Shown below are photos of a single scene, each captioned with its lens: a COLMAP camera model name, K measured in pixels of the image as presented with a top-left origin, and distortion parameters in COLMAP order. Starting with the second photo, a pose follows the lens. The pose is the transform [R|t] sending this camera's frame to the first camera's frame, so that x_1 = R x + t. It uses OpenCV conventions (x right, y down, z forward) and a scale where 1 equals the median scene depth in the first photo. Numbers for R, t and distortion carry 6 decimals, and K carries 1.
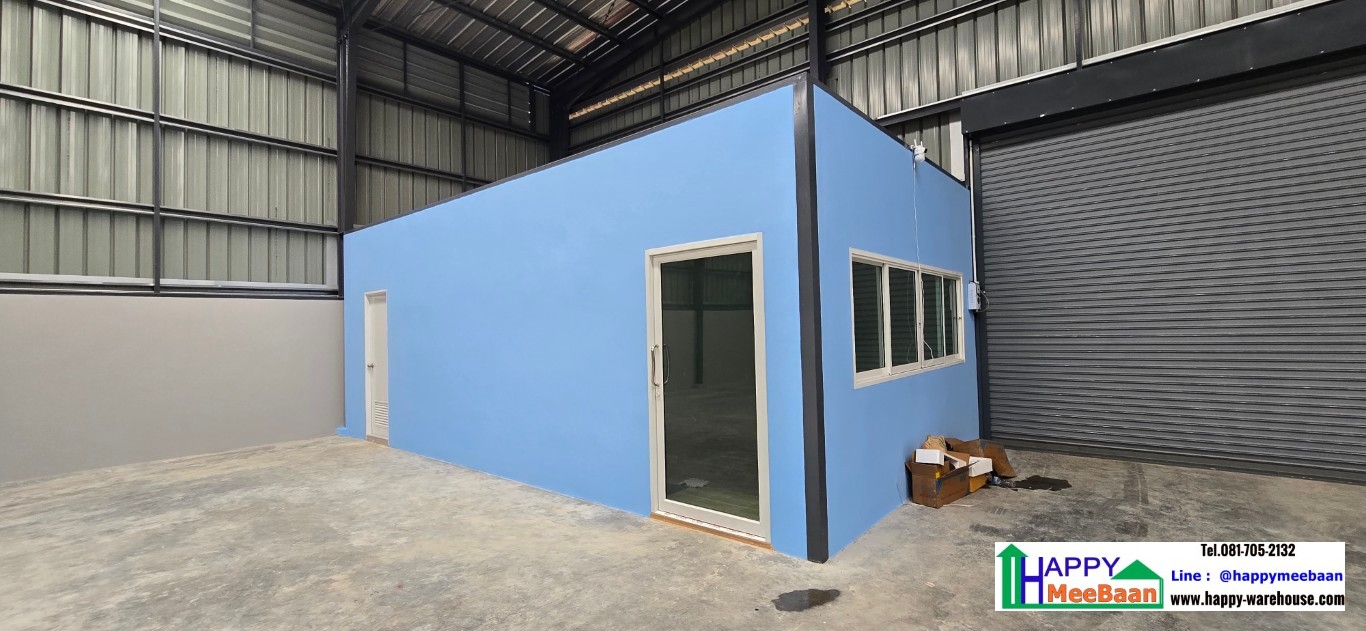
lens RADIAL K [[557.1, 0, 687.3], [0, 557.1, 307.4], [0, 0, 1]] dist [-0.001842, -0.001173]
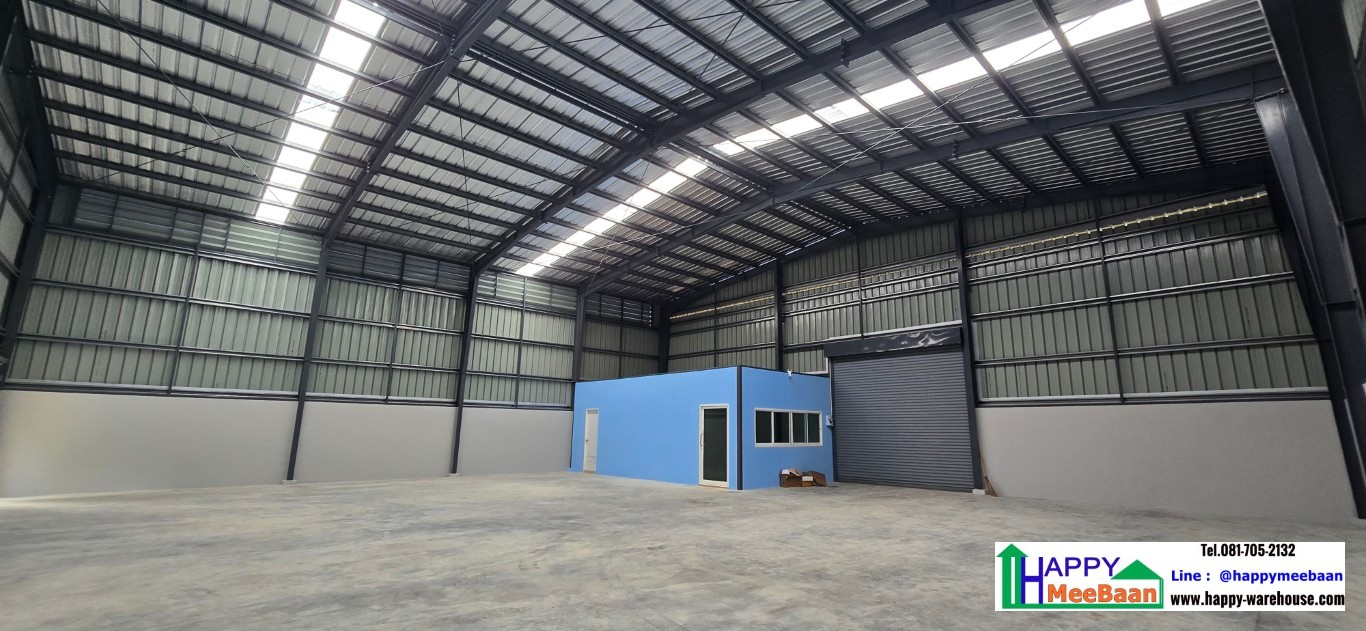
lens RADIAL K [[557.1, 0, 689.5], [0, 557.1, 316.2], [0, 0, 1]] dist [-0.001842, -0.001173]
pose [[0.991304, 0.012795, -0.130971, 0.174945], [-0.034799, 0.985320, -0.167132, -0.035524], [0.126910, 0.170236, 0.977197, -1.406215]]
